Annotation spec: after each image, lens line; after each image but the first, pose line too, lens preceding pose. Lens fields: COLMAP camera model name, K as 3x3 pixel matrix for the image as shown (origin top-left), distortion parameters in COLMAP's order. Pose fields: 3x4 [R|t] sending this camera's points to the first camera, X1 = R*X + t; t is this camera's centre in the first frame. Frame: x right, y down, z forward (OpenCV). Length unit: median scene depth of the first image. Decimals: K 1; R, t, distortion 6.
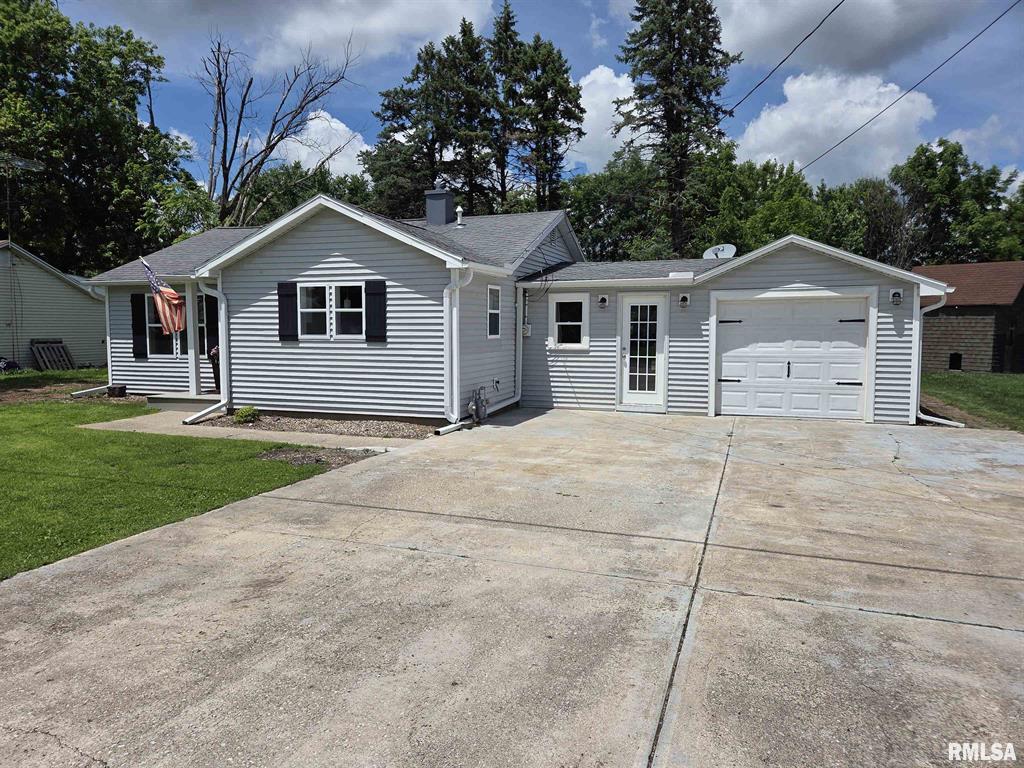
lens RADIAL K [[690.9, 0, 508.4], [0, 690.9, 384.8], [0, 0, 1]] dist [0.063202, -0.044655]
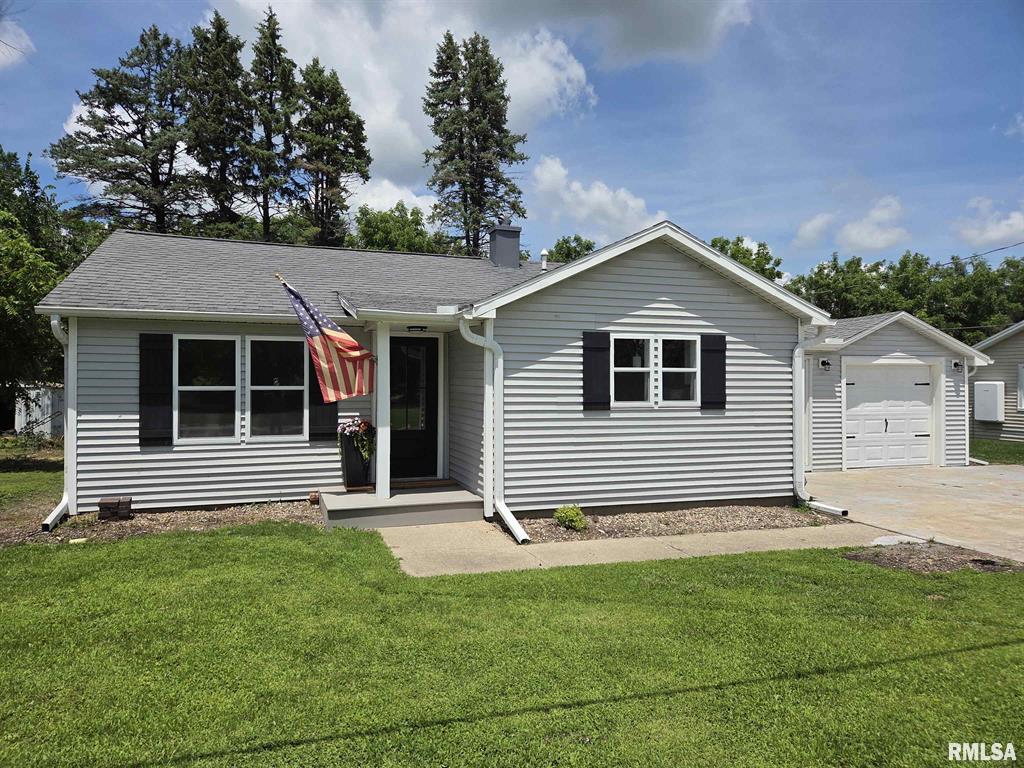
lens RADIAL K [[690.9, 0, 515.7], [0, 690.9, 385.8], [0, 0, 1]] dist [0.063202, -0.044655]
pose [[0.786213, -0.000581, 0.617956, -0.821242], [0.049298, 0.996871, -0.061783, -0.047088], [-0.615986, 0.079038, 0.783782, 0.468896]]
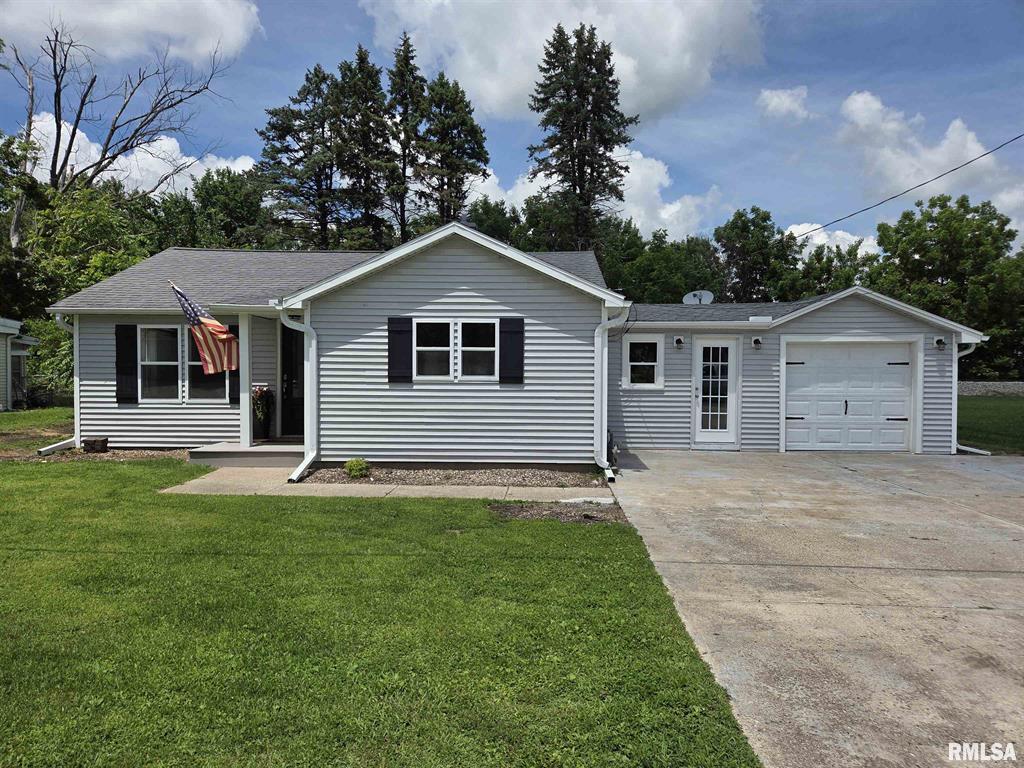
lens RADIAL K [[690.9, 0, 513.9], [0, 690.9, 389.1], [0, 0, 1]] dist [0.063202, -0.044655]
pose [[0.952371, -0.005717, 0.304888, -0.439217], [0.019810, 0.998872, -0.043150, -0.013689], [-0.304297, 0.047134, 0.951410, 0.113560]]
